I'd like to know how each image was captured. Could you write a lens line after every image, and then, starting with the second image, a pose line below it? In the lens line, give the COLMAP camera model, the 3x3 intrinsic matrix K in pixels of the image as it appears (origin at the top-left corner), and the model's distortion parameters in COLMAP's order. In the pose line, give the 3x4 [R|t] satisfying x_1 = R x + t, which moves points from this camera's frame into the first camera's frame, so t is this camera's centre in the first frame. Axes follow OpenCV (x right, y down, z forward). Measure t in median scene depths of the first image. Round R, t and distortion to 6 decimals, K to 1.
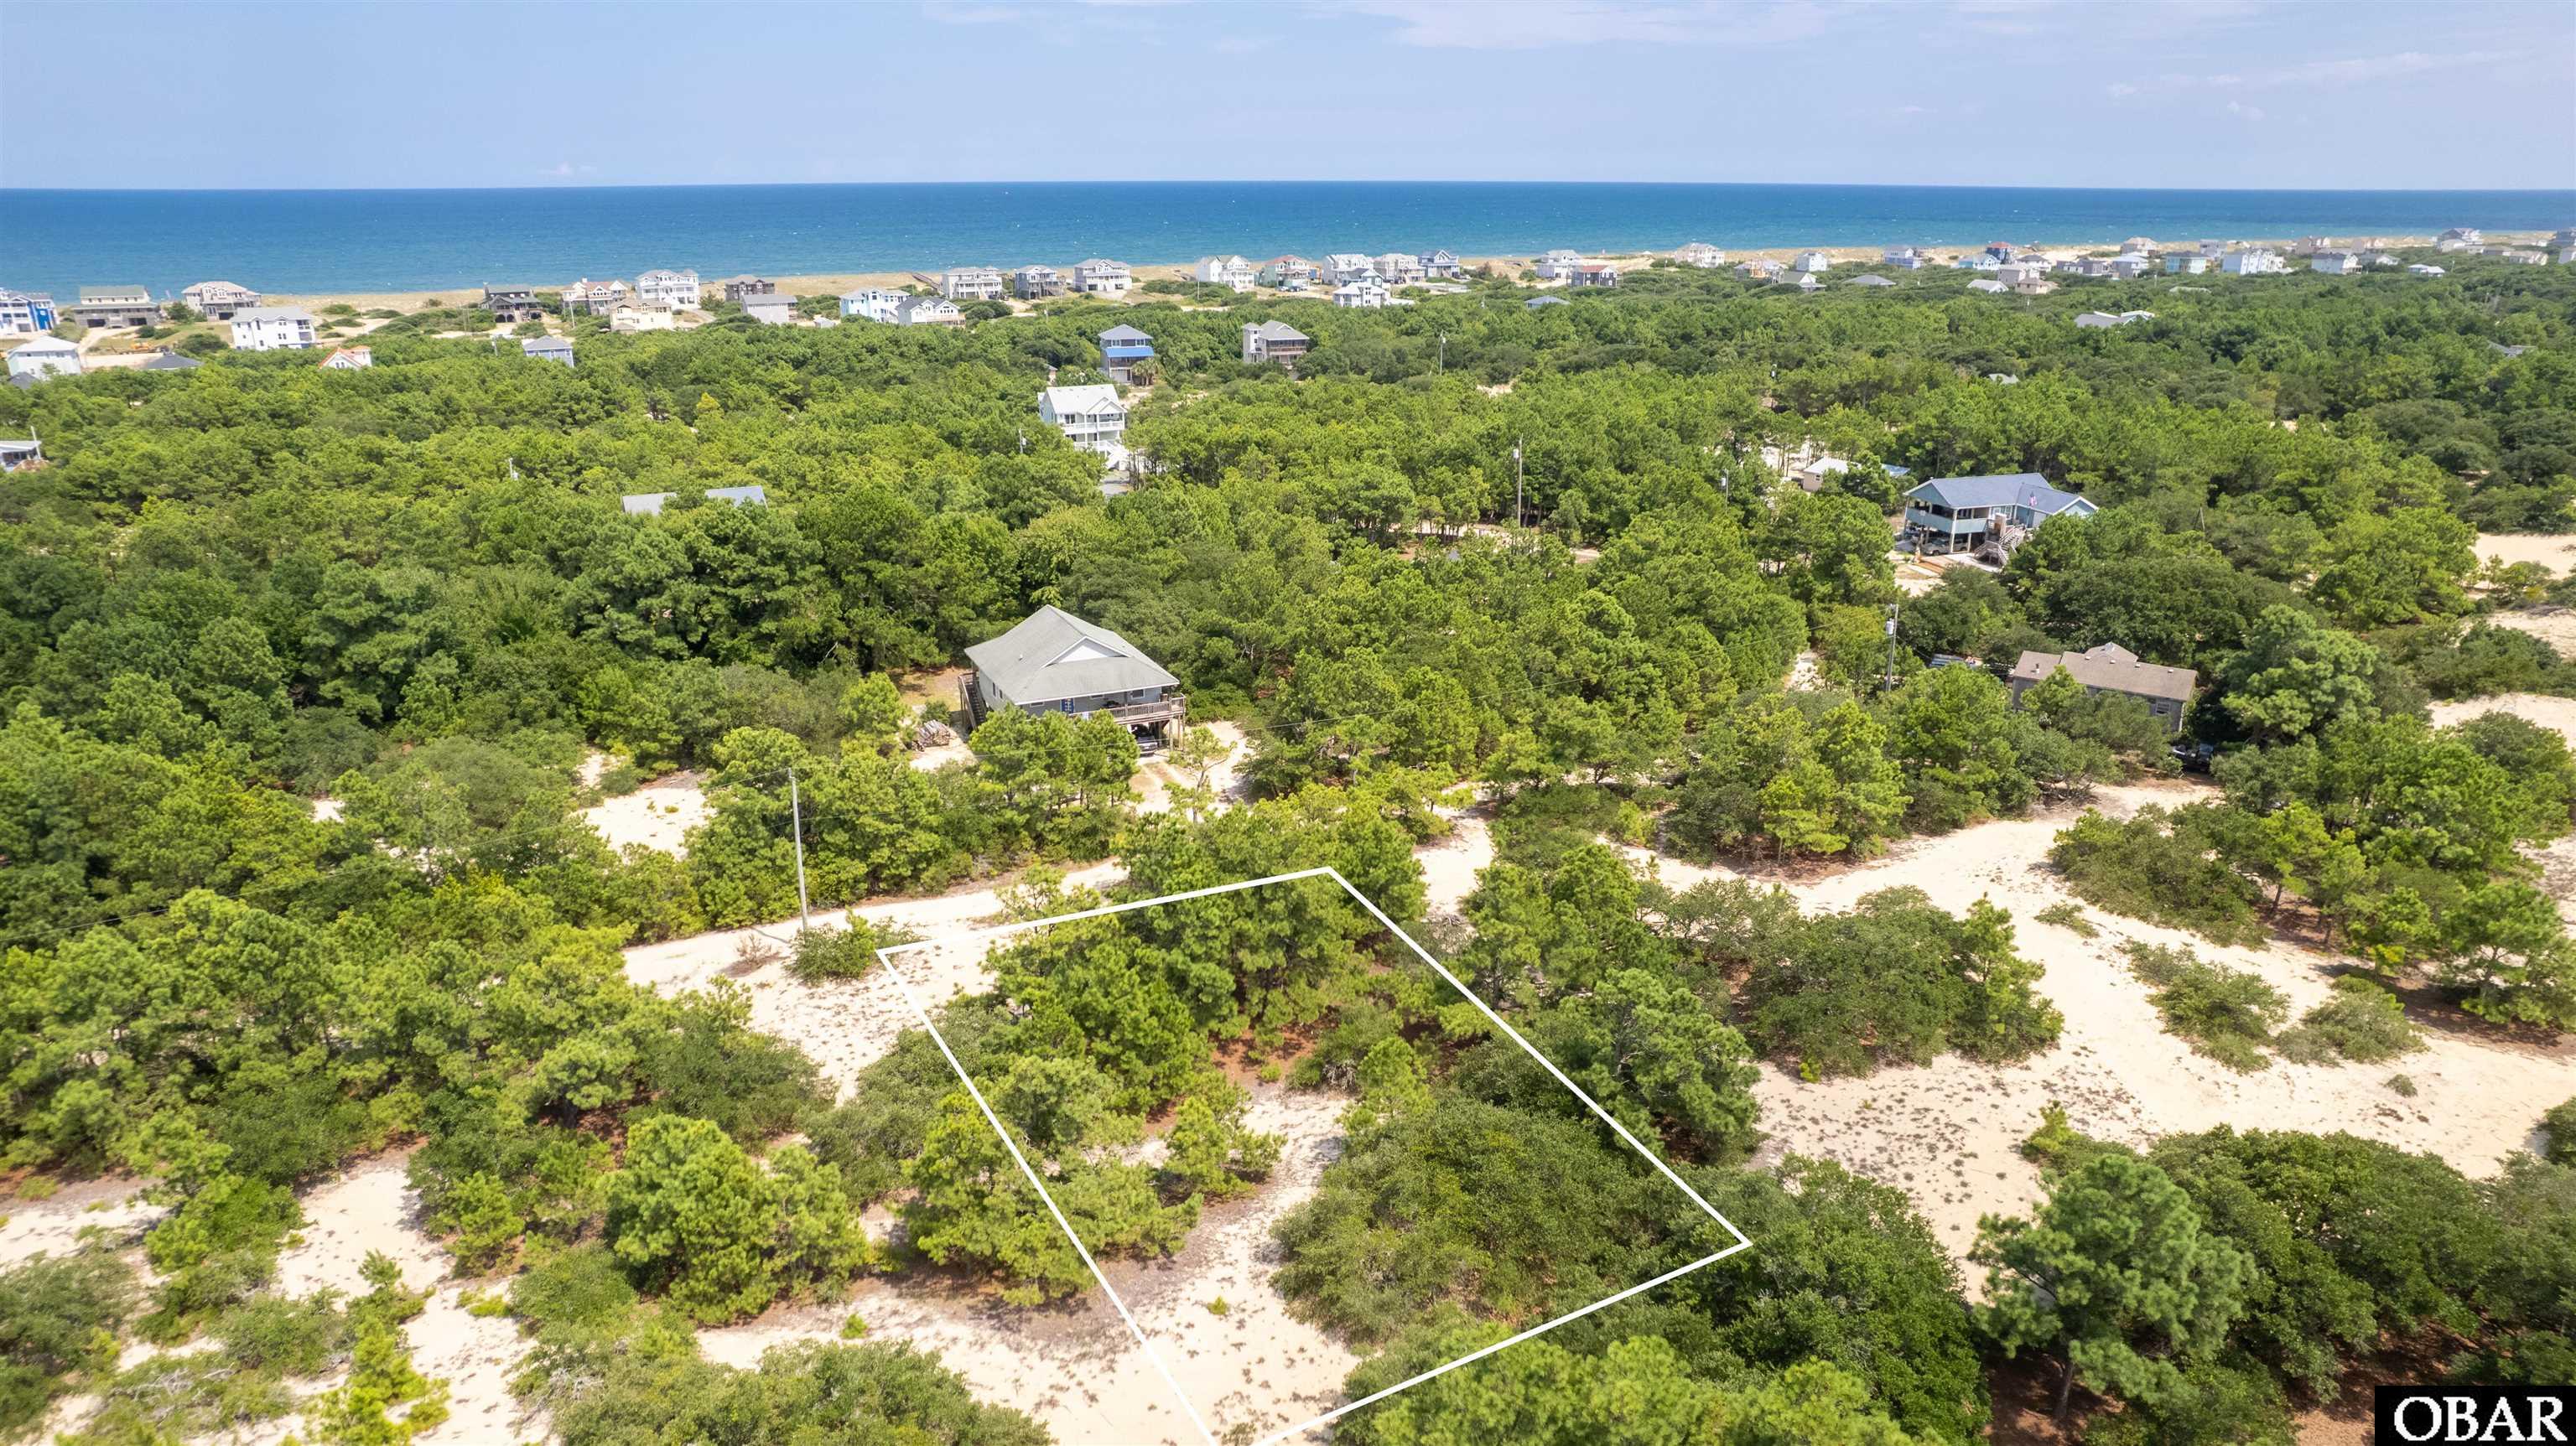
lens RADIAL K [[1652.1, 0, 1282.2], [0, 1652.1, 745.1], [0, 0, 1]] dist [-0.077596, 0.071250]
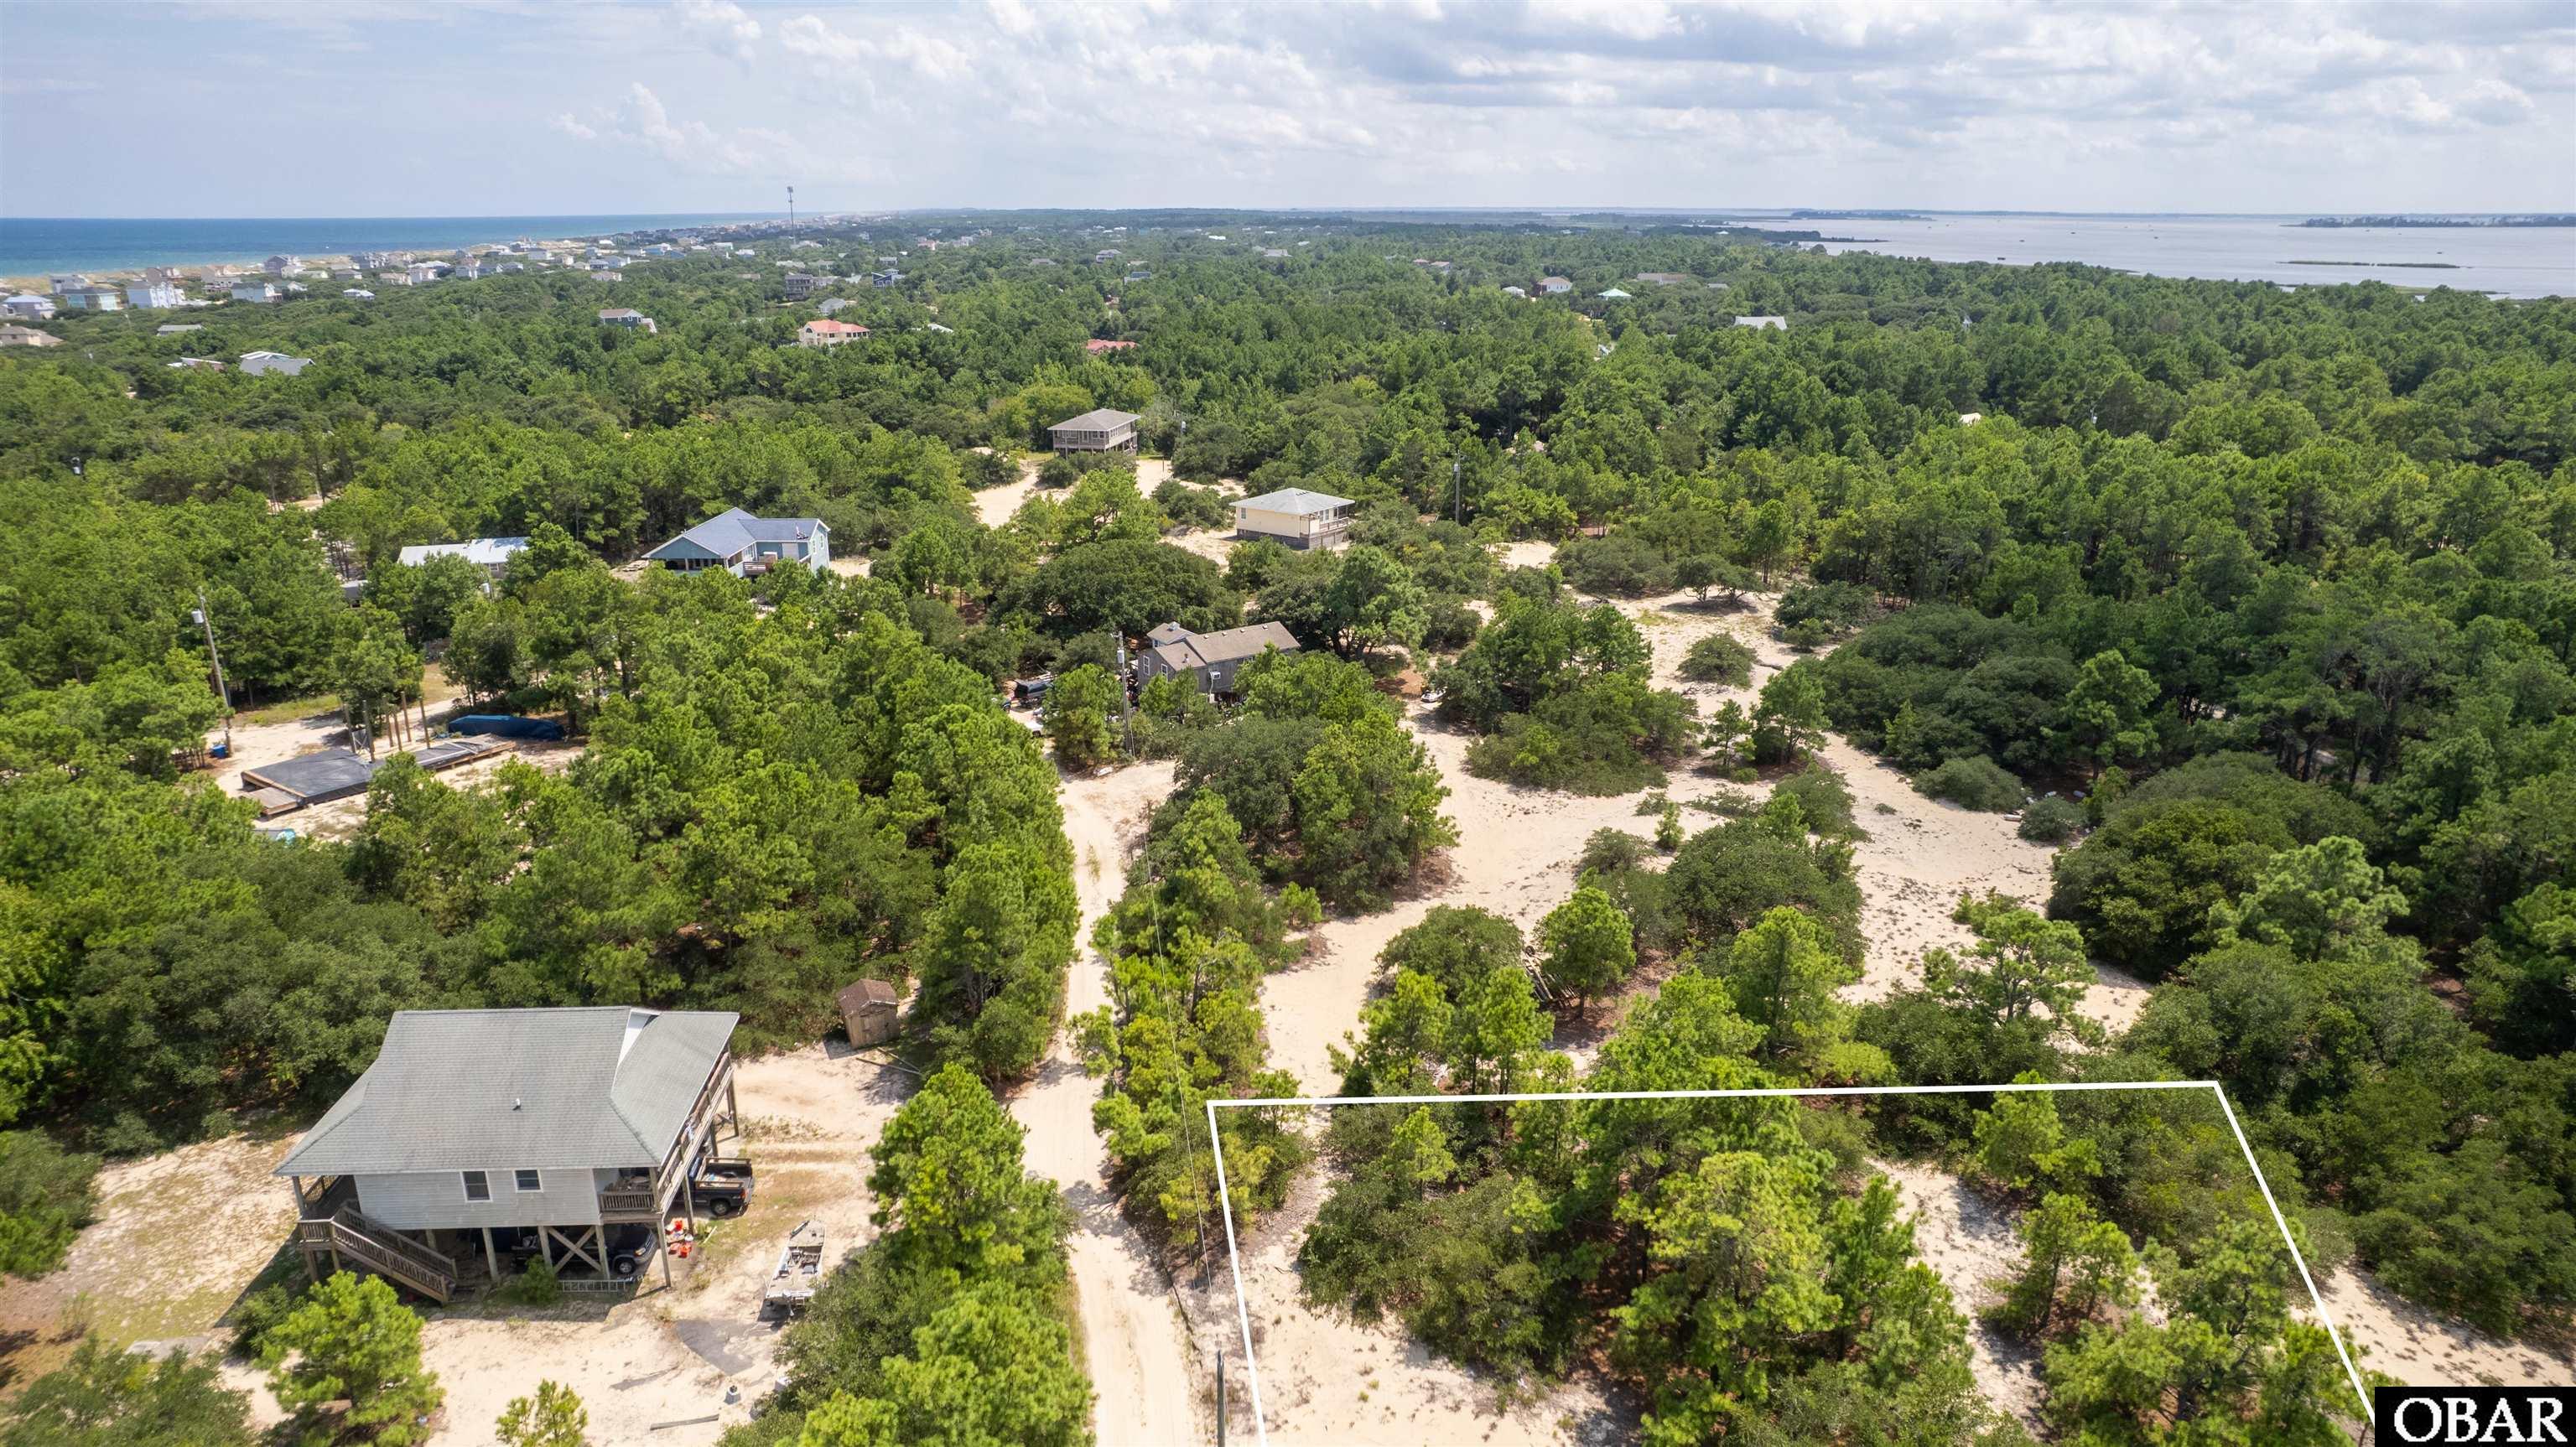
lens RADIAL K [[1652.2, 0, 1290.8], [0, 1652.2, 737.4], [0, 0, 1]] dist [-0.077596, 0.071250]
pose [[0.351341, -0.291433, 0.889734, -0.257648], [0.309757, 0.932983, 0.183282, -0.093279], [-0.883521, 0.211207, 0.418069, 0.270186]]
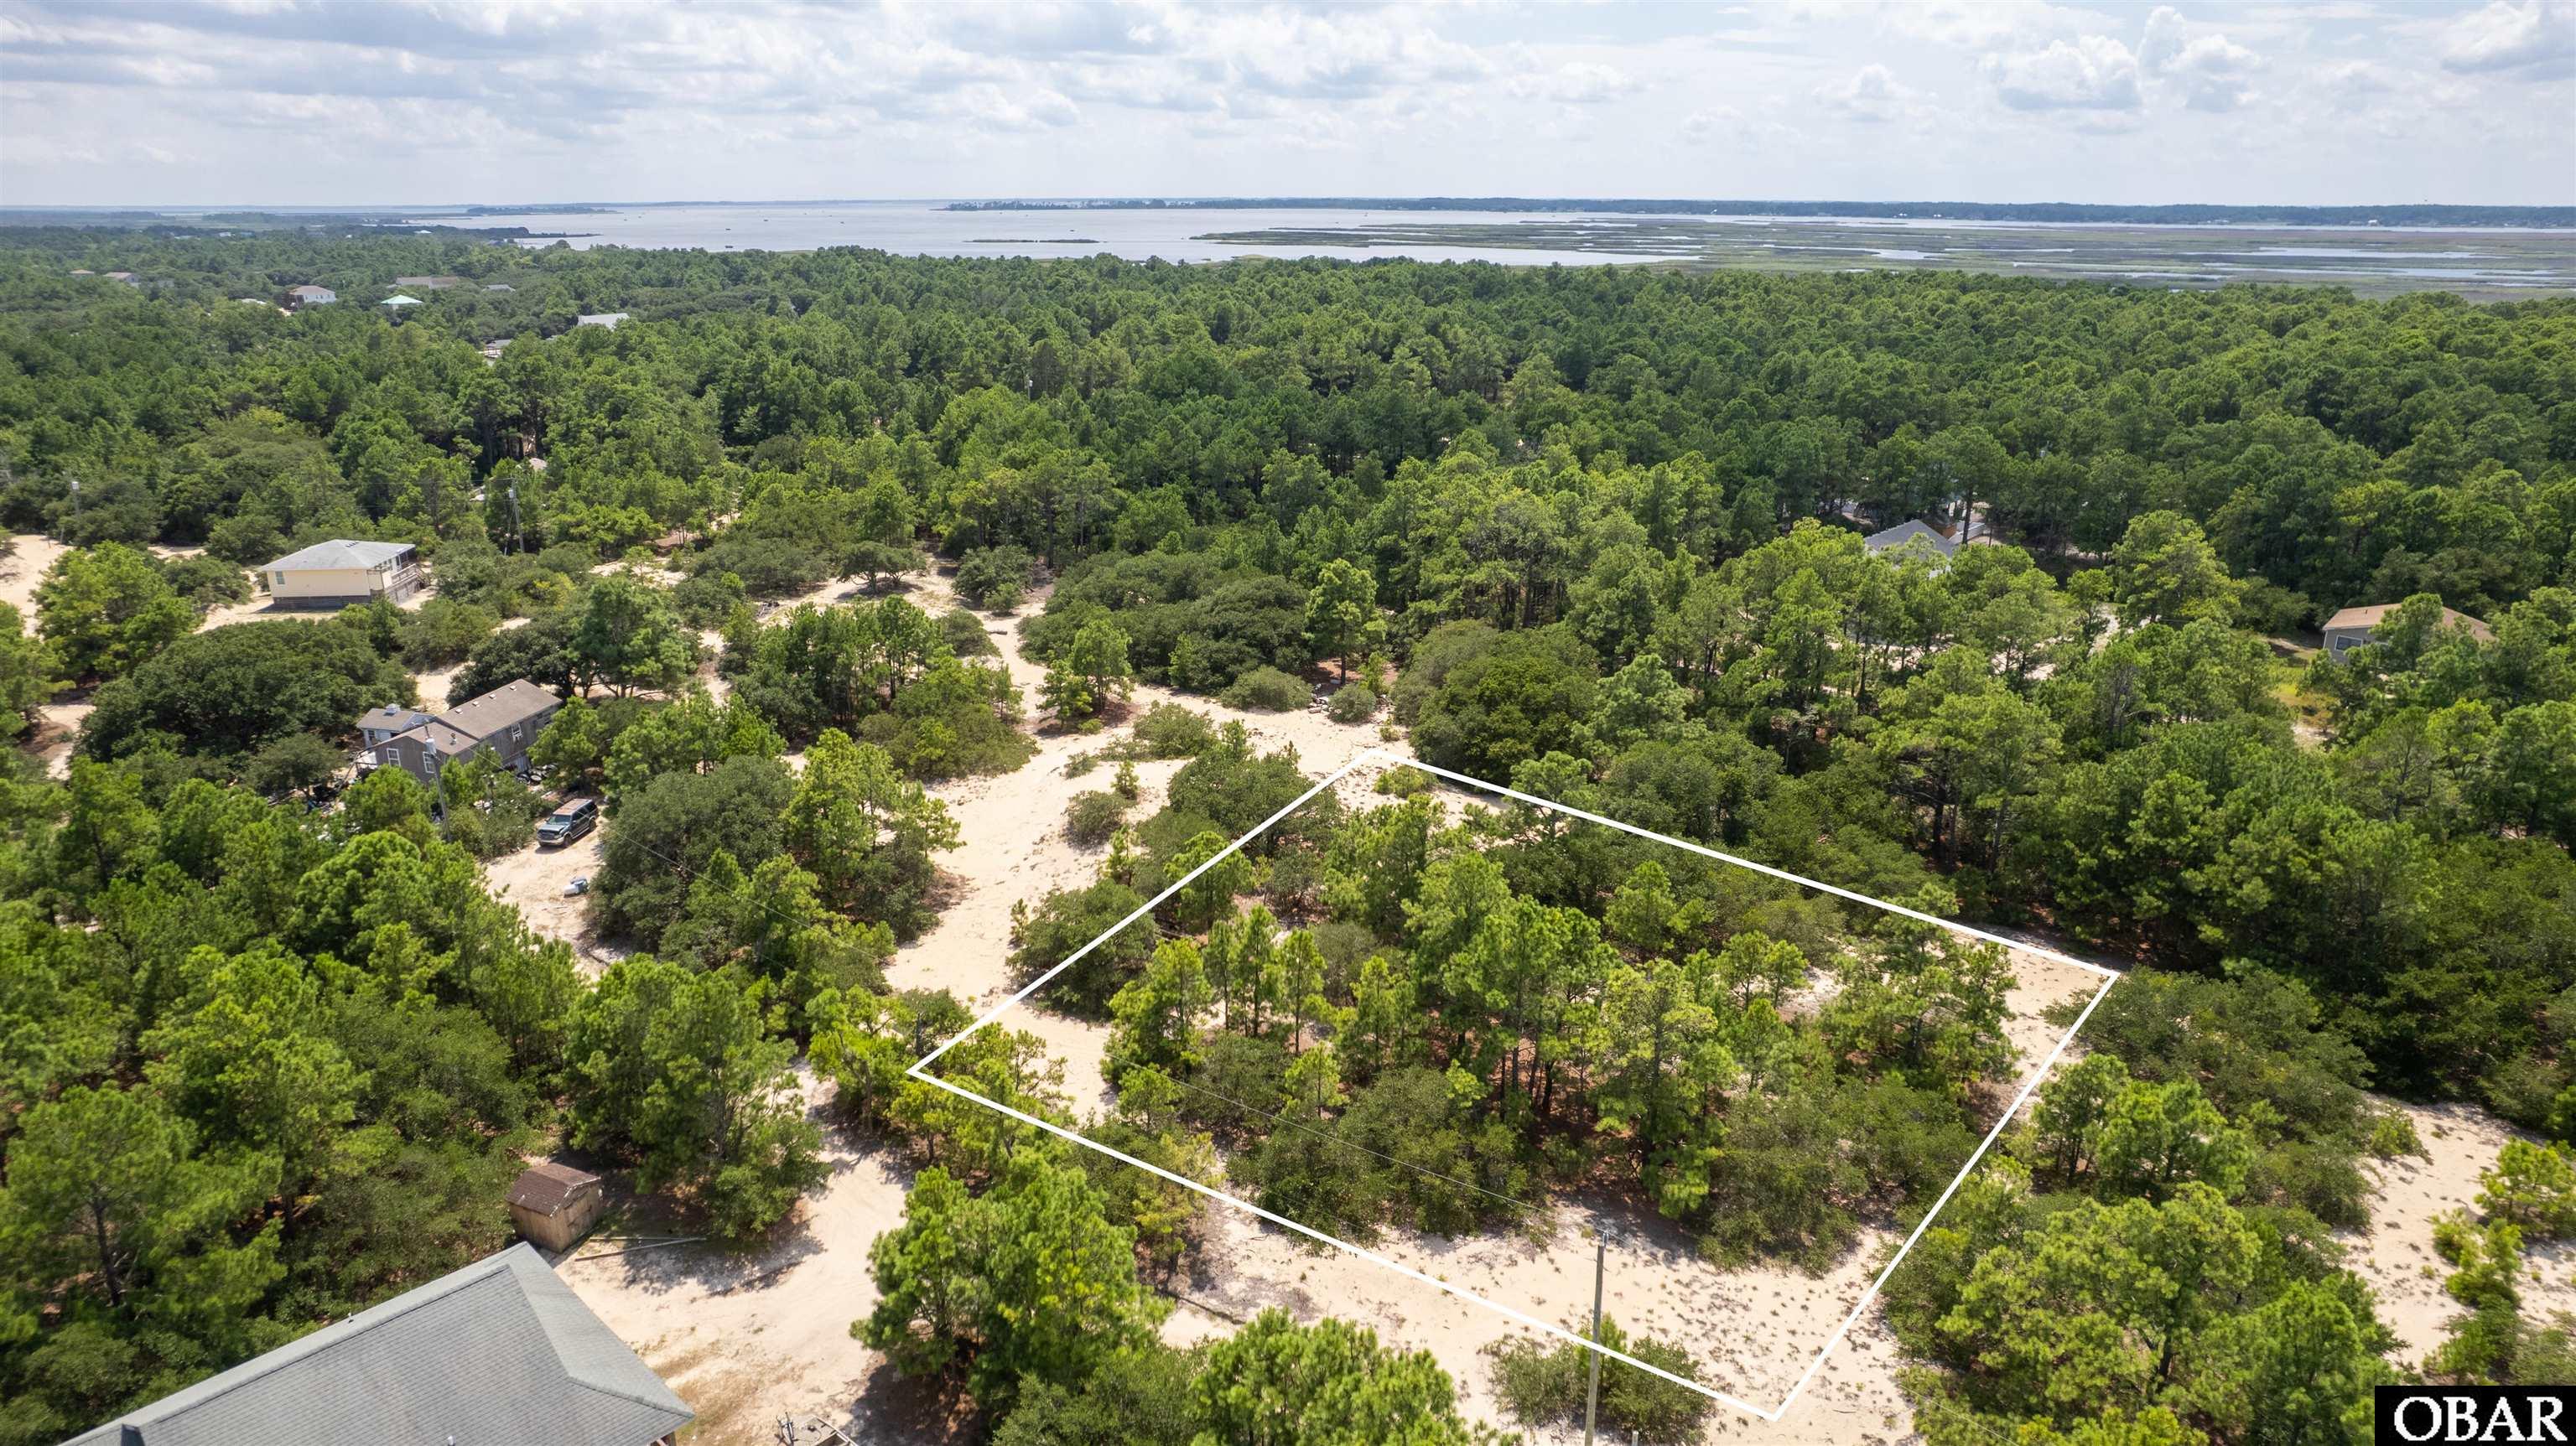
lens RADIAL K [[1652.1, 0, 1287.8], [0, 1652.1, 717.1], [0, 0, 1]] dist [-0.077596, 0.071250]
pose [[-0.370639, -0.282968, 0.884622, -0.263874], [0.306546, 0.861815, 0.404110, -0.148303], [-0.876730, 0.420956, -0.232680, 0.429118]]
